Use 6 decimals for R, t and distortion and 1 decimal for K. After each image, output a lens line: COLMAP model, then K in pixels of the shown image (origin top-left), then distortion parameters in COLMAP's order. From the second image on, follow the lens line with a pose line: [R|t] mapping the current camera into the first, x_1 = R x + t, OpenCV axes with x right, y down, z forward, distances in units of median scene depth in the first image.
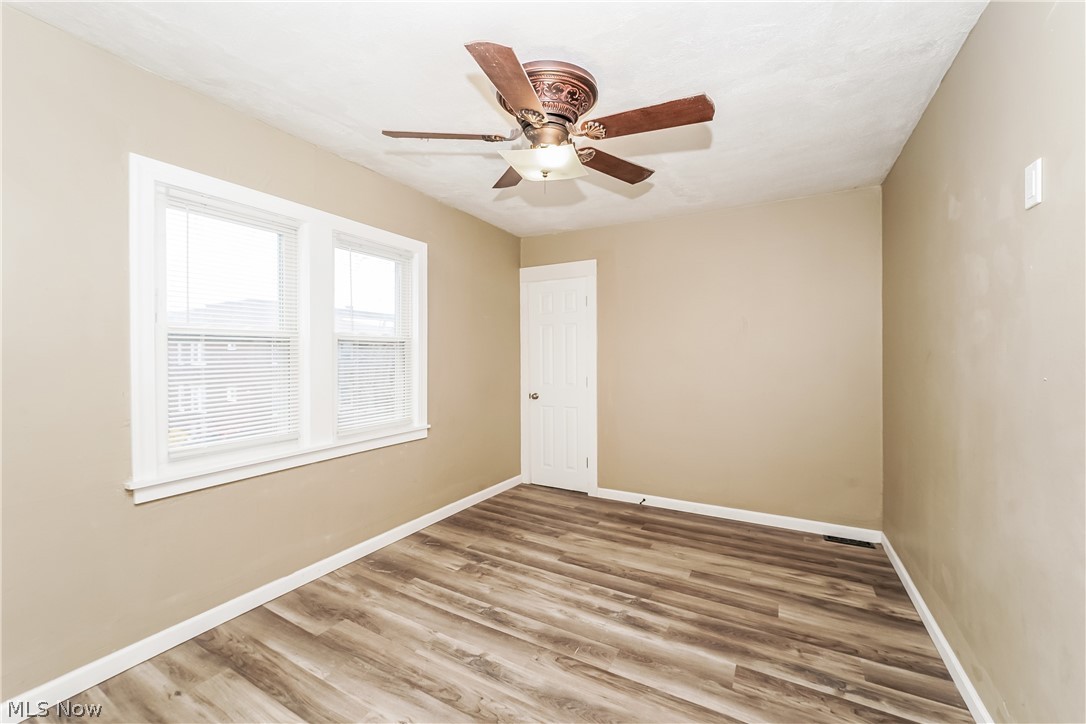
lens RADIAL K [[439.9, 0, 537.8], [0, 439.9, 355.3], [0, 0, 1]] dist [-0.001584, -0.000019]
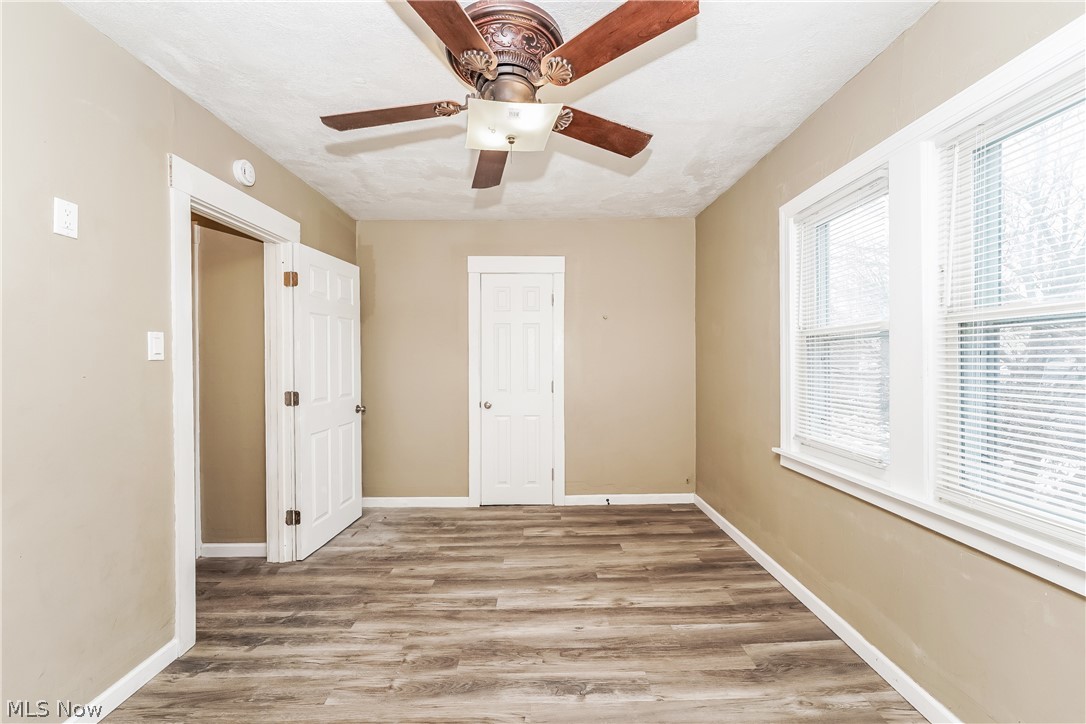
lens RADIAL K [[439.9, 0, 548.8], [0, 439.9, 365.7], [0, 0, 1]] dist [-0.001584, -0.000019]
pose [[-0.860396, 0.014257, -0.509427, 0.366586], [0.008646, 0.999873, 0.013381, 0.006546], [0.509553, 0.007108, -0.860410, 1.703161]]
